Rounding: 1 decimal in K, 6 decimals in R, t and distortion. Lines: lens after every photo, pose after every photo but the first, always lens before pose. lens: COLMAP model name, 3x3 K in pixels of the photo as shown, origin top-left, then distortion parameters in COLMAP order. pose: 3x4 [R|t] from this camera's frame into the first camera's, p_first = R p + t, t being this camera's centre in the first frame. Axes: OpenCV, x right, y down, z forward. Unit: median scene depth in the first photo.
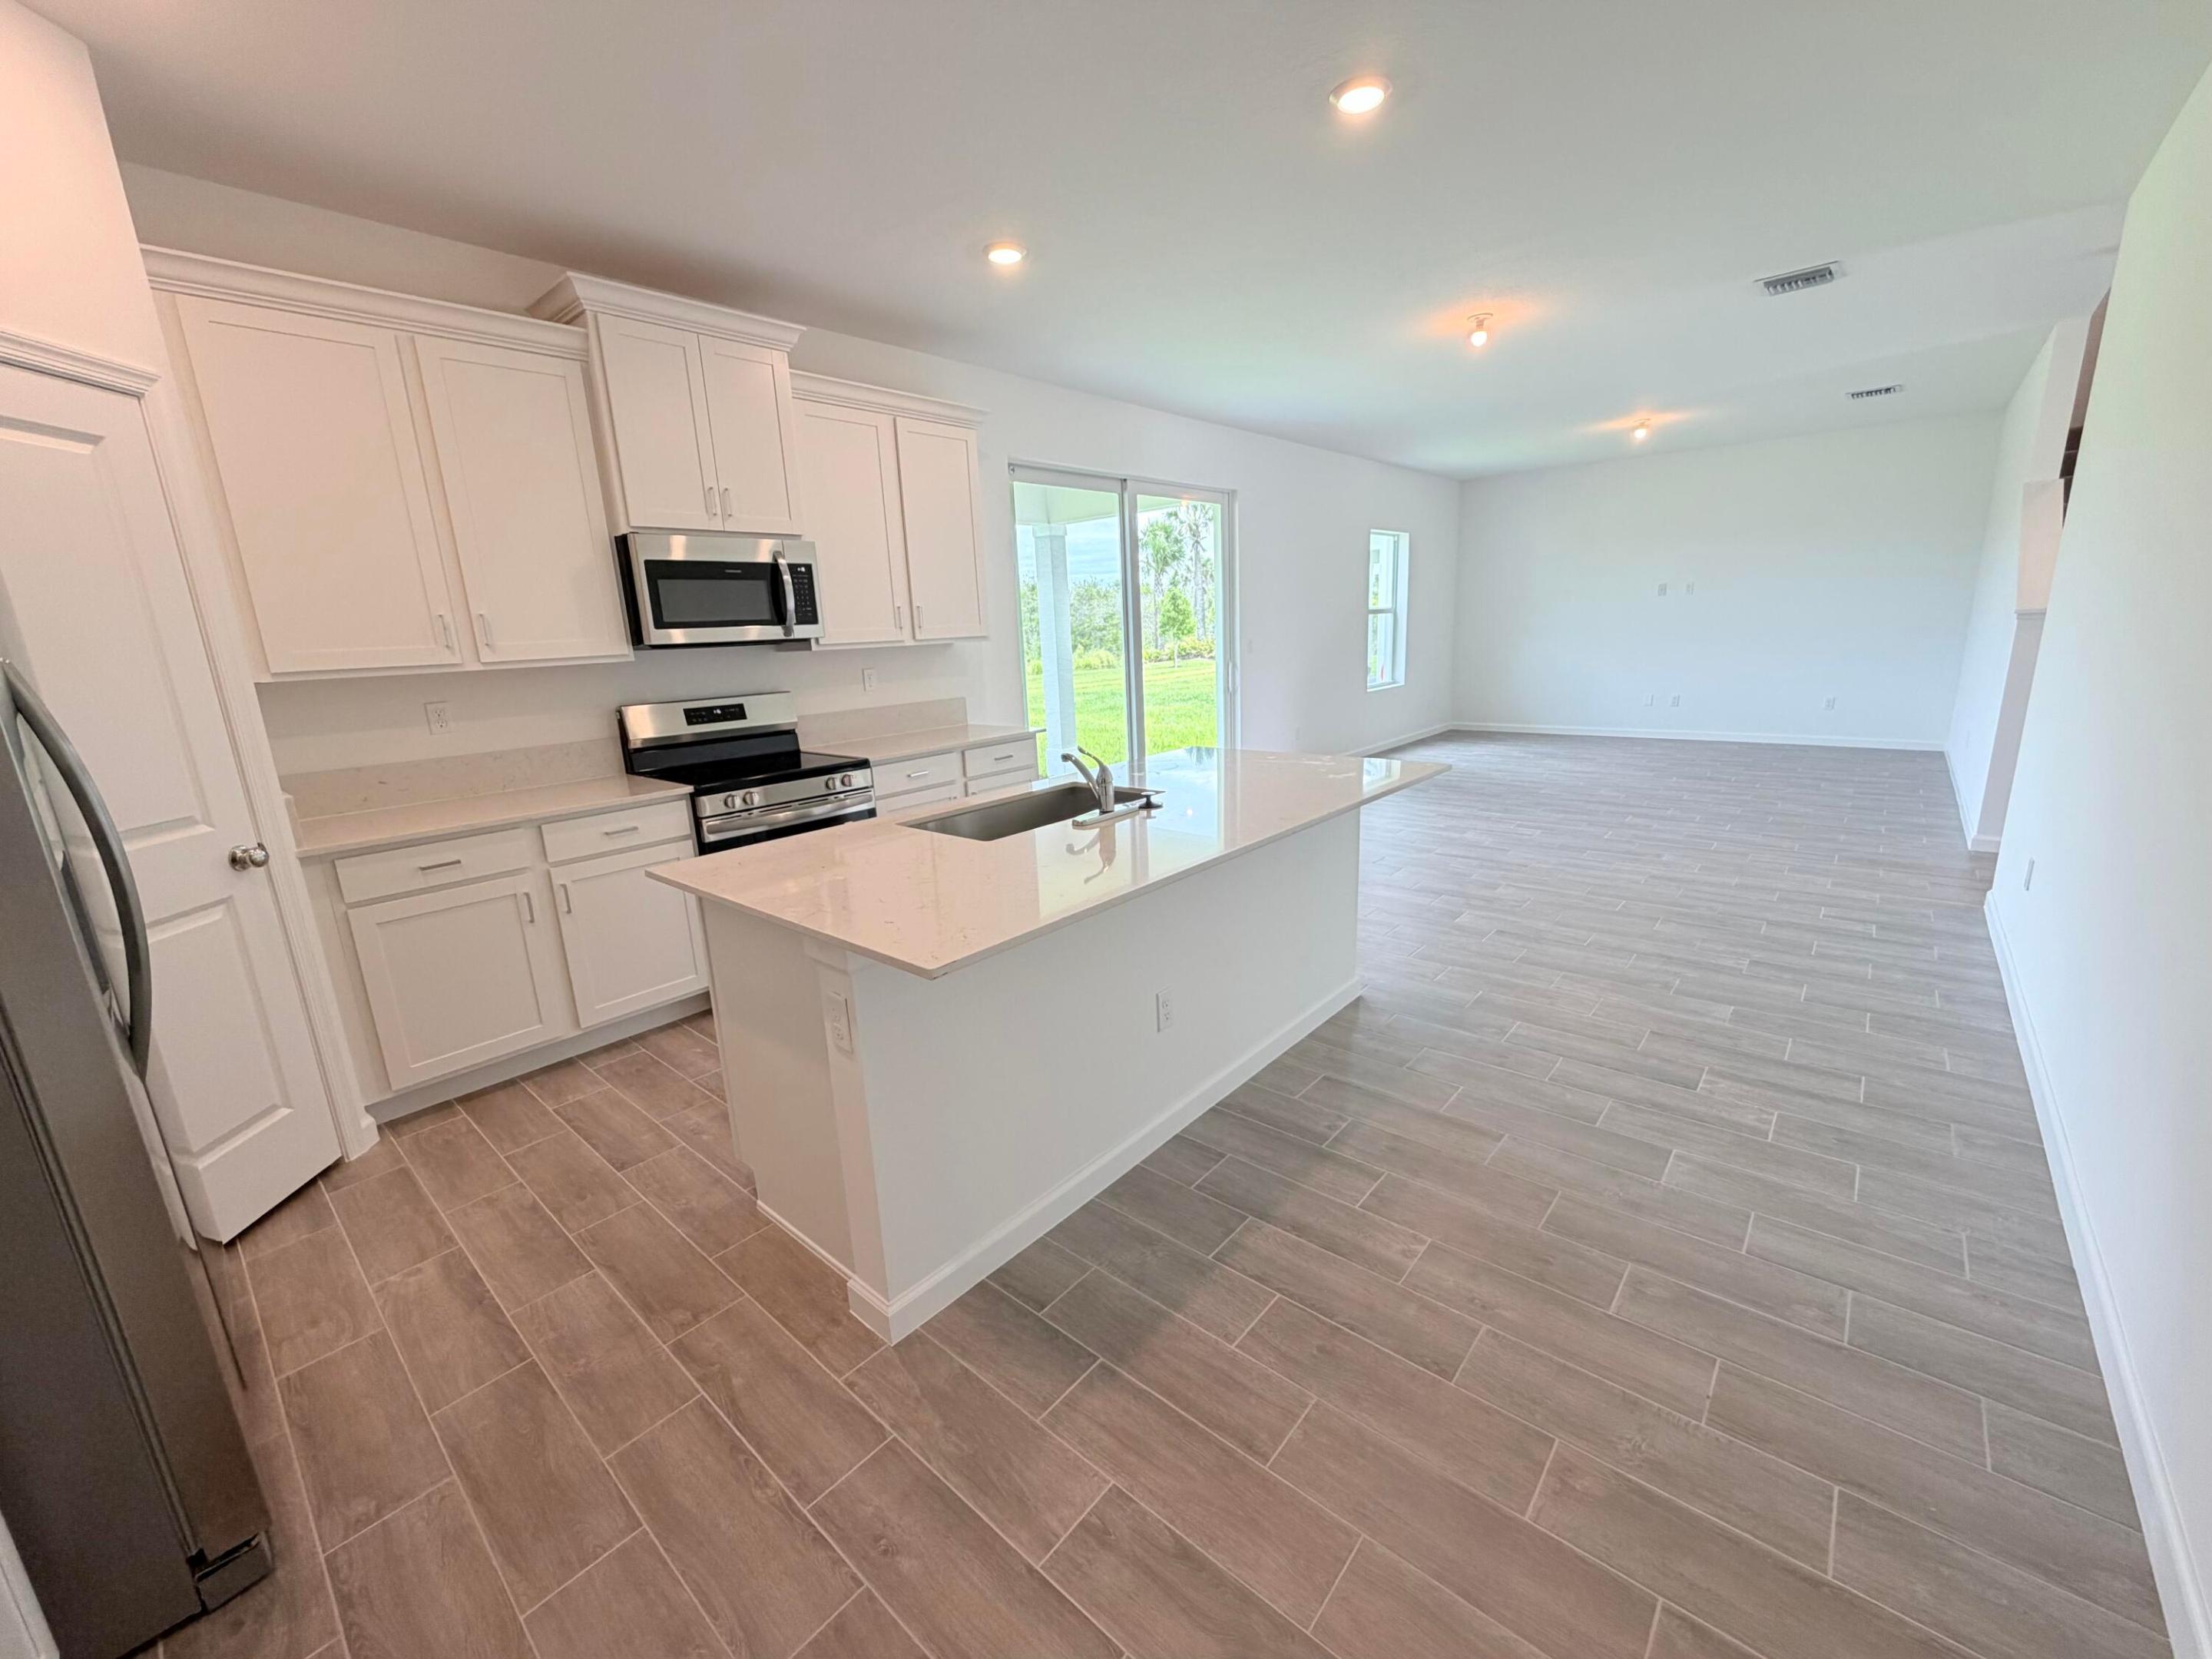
lens RADIAL K [[879.9, 0, 1108.7], [0, 879.9, 833.1], [0, 0, 1]] dist [0.000038, -0.000200]
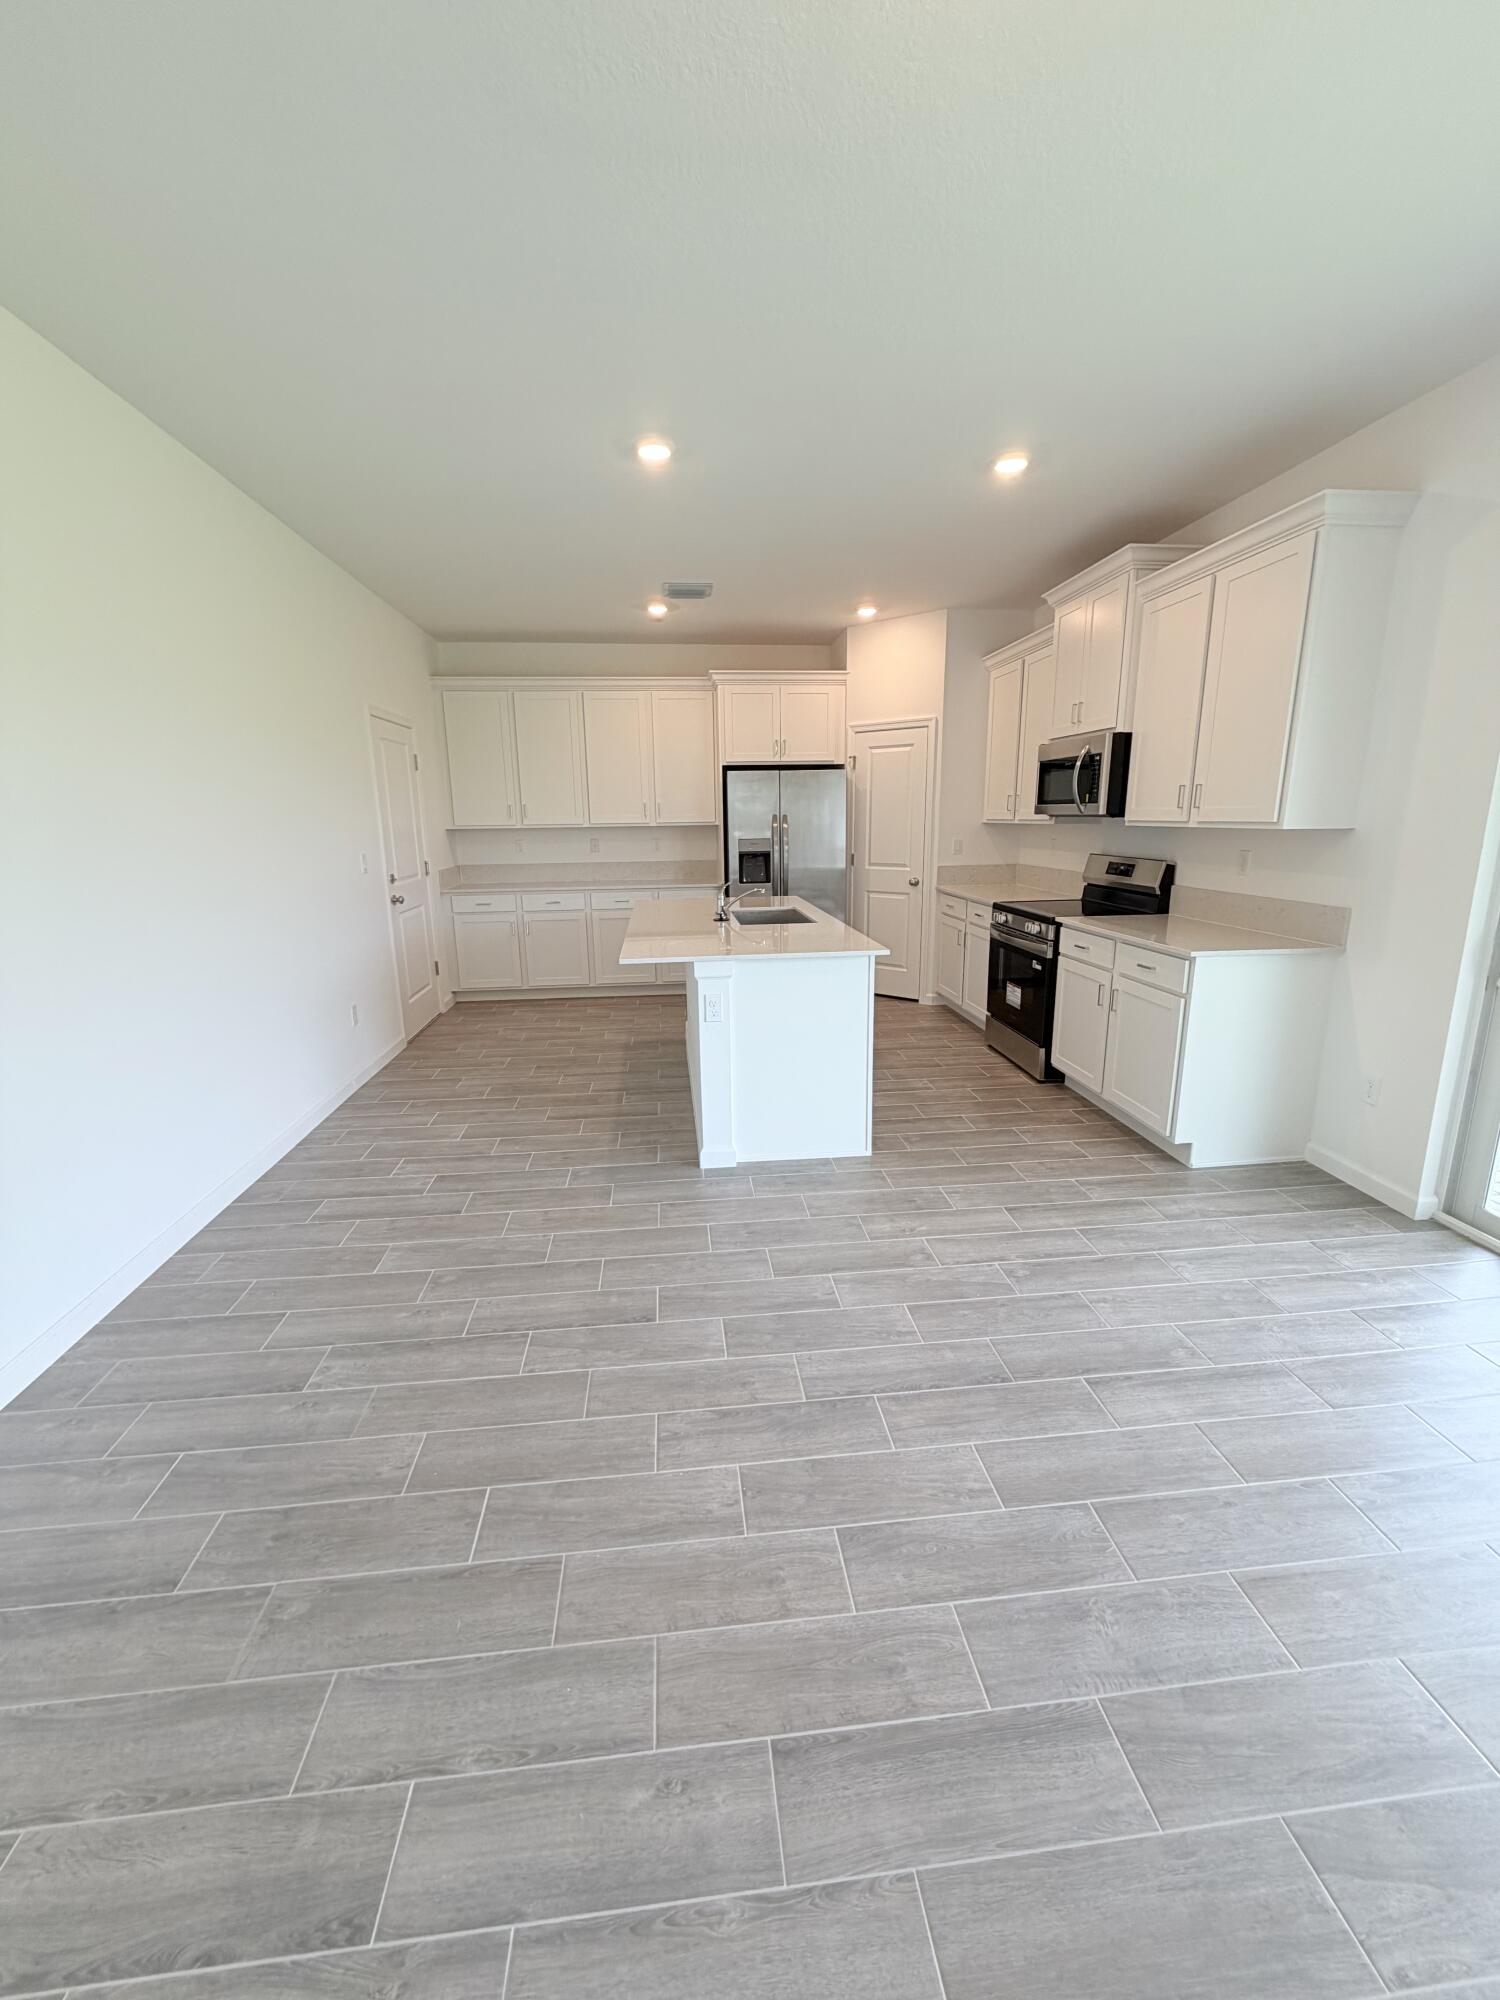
lens RADIAL K [[795.6, 0, 755.1], [0, 795.6, 991.4], [0, 0, 1]] dist [0.000038, -0.000200]
pose [[-0.676420, 0.212746, -0.705120, 1.093149], [-0.125591, 0.910034, 0.395051, -0.514154], [0.725729, 0.355777, -0.588846, 1.900984]]
